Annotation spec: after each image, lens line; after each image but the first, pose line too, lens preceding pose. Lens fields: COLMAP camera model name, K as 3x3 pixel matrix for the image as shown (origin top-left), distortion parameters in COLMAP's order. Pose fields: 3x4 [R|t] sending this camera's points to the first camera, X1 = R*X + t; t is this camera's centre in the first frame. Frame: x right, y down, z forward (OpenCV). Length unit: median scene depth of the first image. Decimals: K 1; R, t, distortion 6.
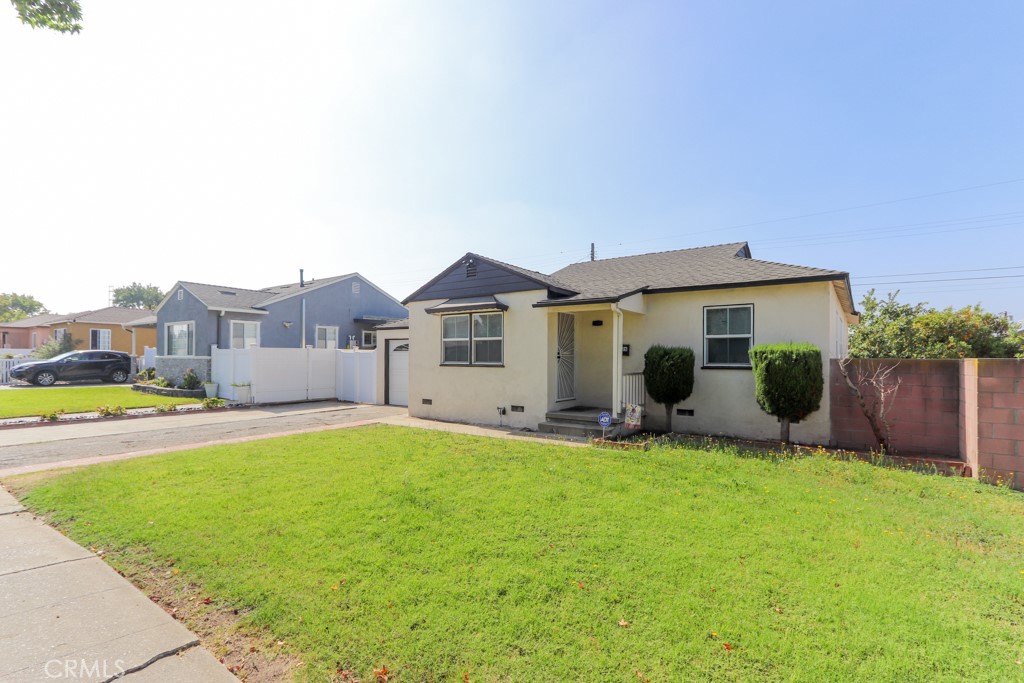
lens RADIAL K [[472.8, 0, 512.0], [0, 472.8, 341.5], [0, 0, 1]] dist [-0.005344, -0.000026]
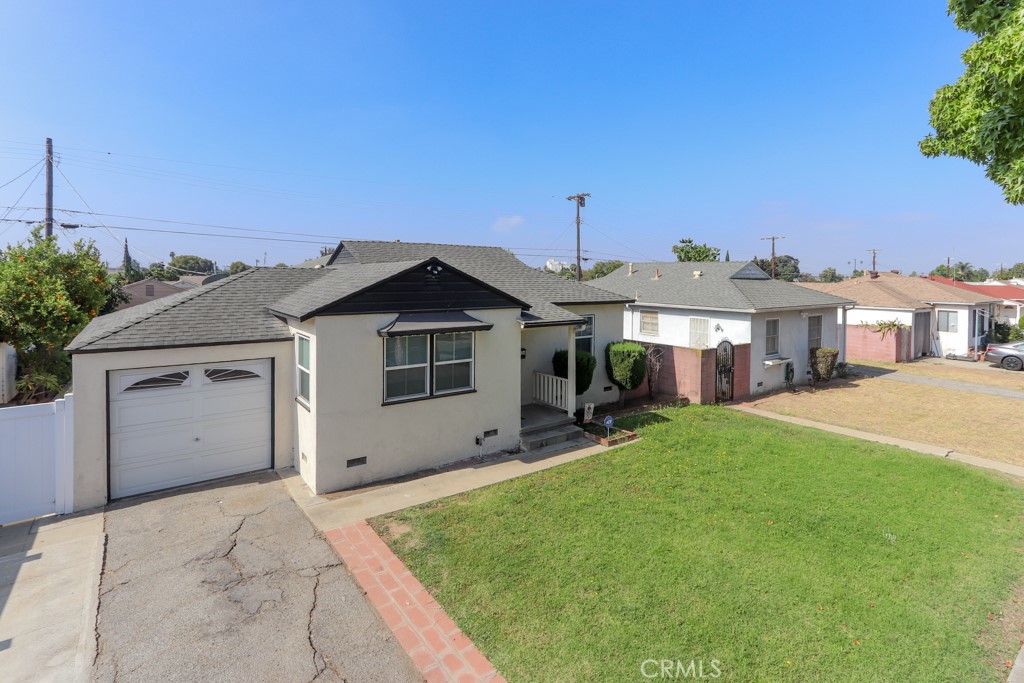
lens RADIAL K [[502.0, 0, 511.9], [0, 502.0, 282.3], [0, 0, 1]] dist [-0.000750, 0.000046]
pose [[0.338879, -0.008590, 0.940791, -0.863999], [-0.029537, 0.999368, 0.019764, -0.170135], [-0.940366, -0.034485, 0.338412, 0.601233]]
